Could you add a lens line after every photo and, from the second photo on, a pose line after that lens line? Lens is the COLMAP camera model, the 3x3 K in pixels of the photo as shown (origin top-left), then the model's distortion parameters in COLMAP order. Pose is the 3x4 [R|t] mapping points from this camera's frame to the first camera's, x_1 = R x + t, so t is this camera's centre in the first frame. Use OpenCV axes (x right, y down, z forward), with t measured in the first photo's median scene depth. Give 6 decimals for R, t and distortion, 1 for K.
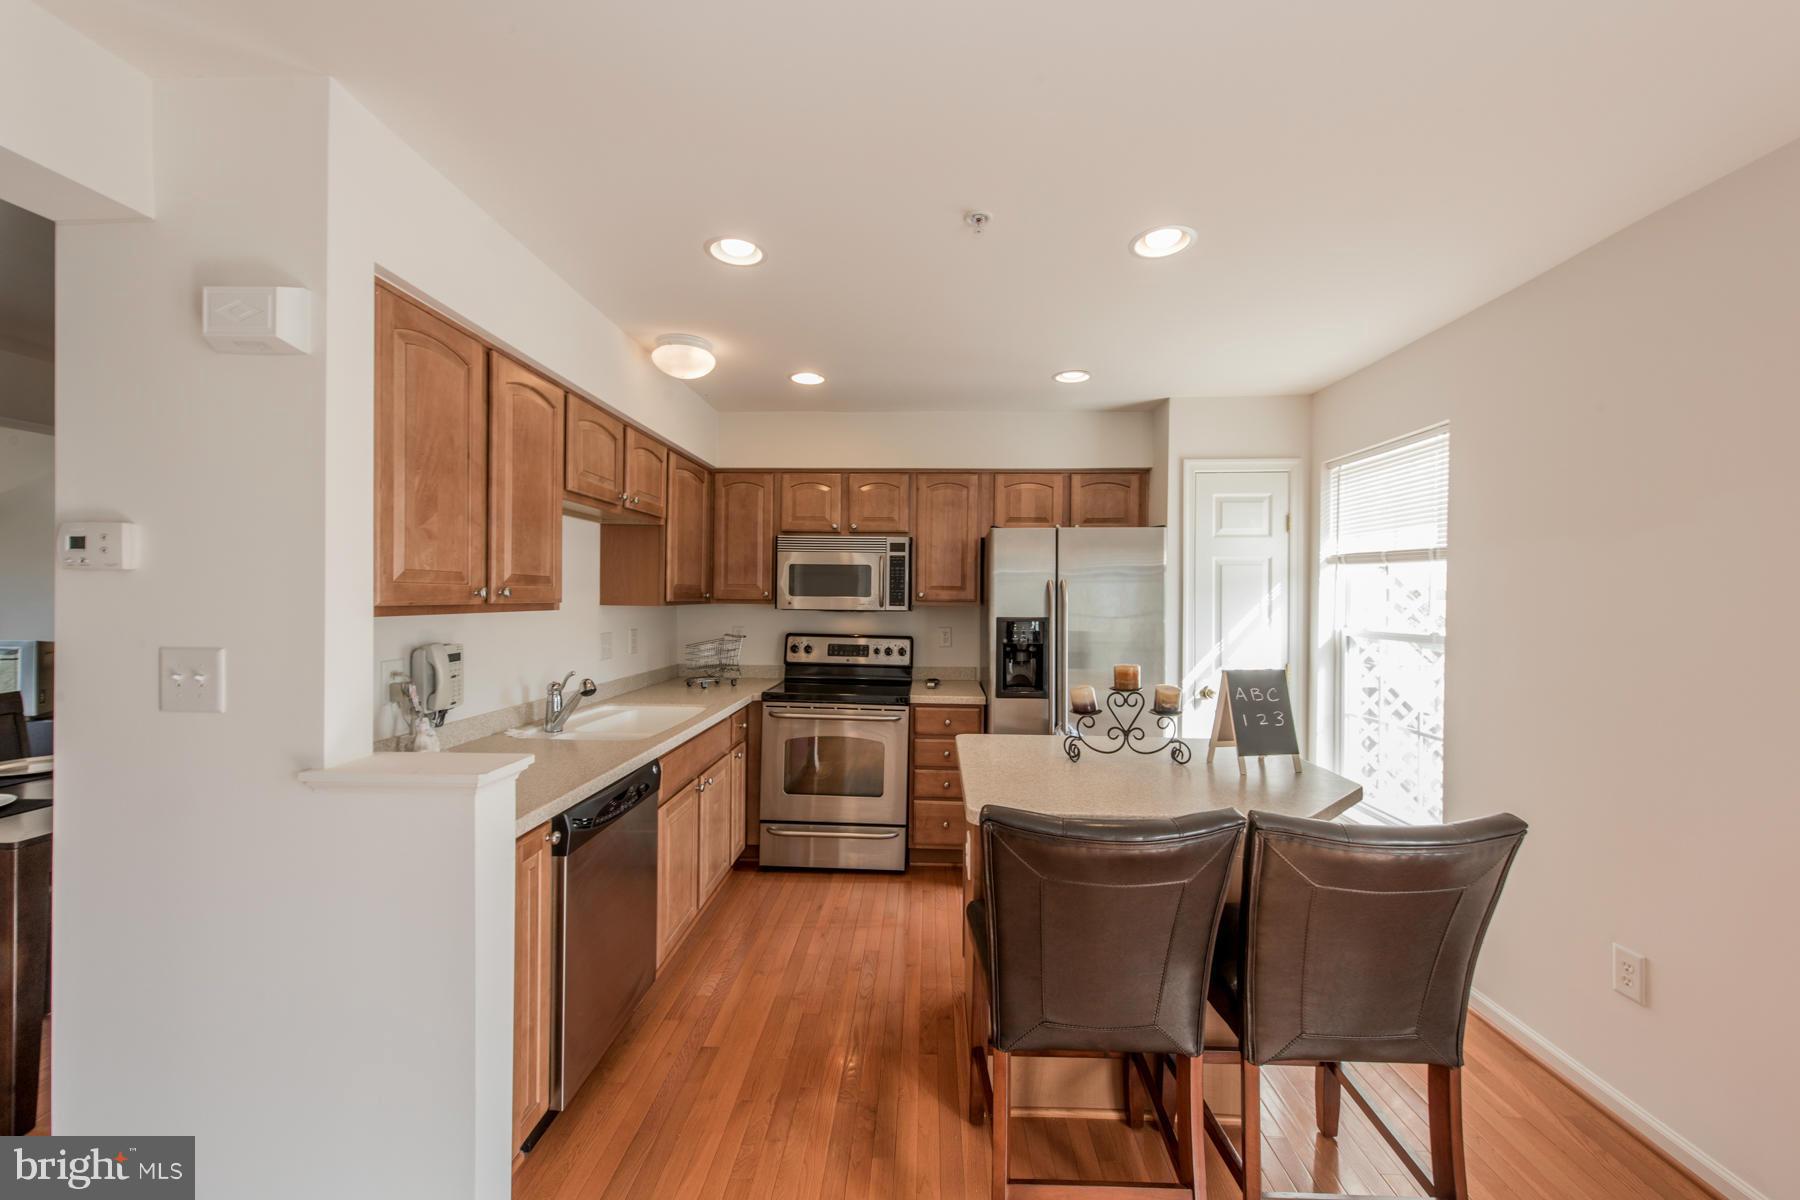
lens RADIAL K [[705.6, 0, 902.6], [0, 705.6, 602.7], [0, 0, 1]] dist [0.016450, -0.005068]
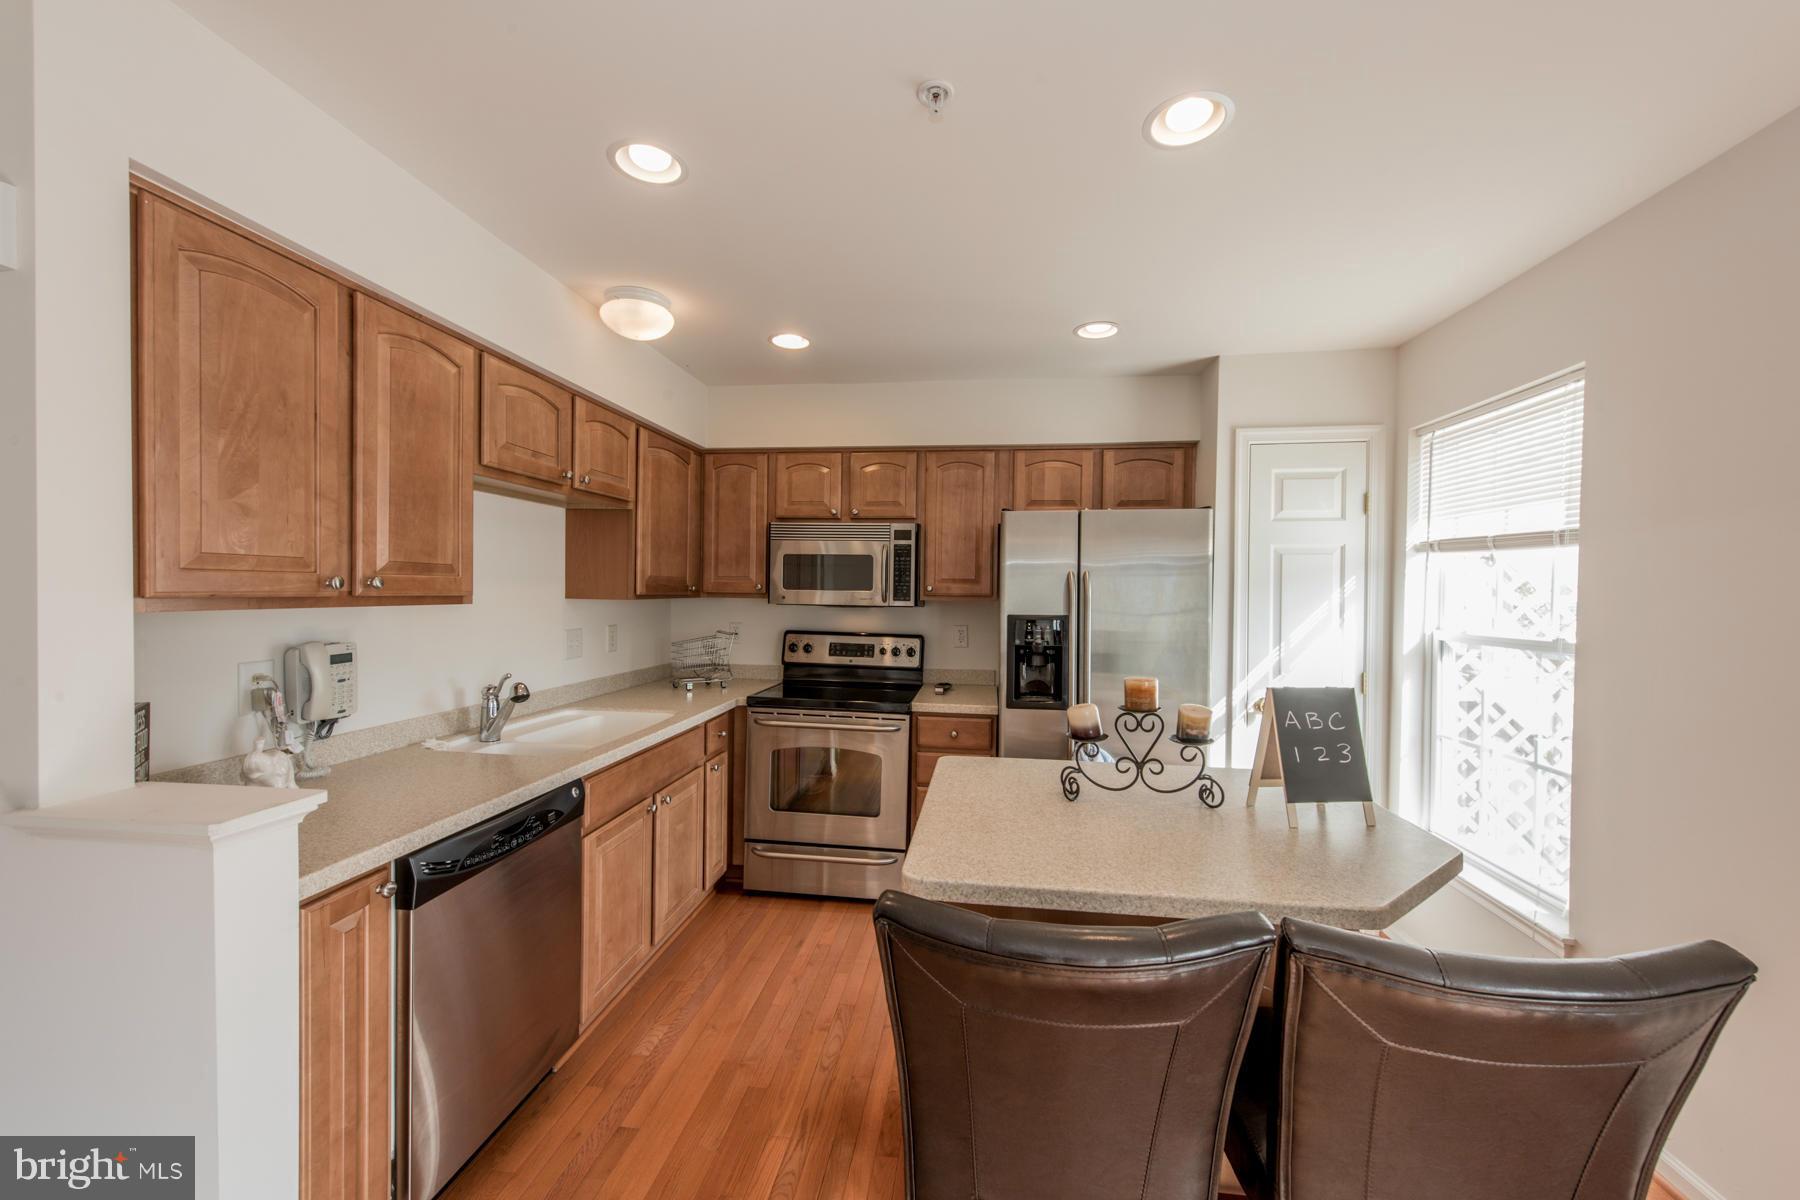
lens RADIAL K [[705.6, 0, 903.5], [0, 705.6, 603.4], [0, 0, 1]] dist [0.016450, -0.005068]
pose [[0.996366, 0.005086, -0.085018, 0.085122], [-0.004381, 0.999954, 0.008479, -0.000050], [0.085057, -0.008076, 0.996343, 0.139970]]
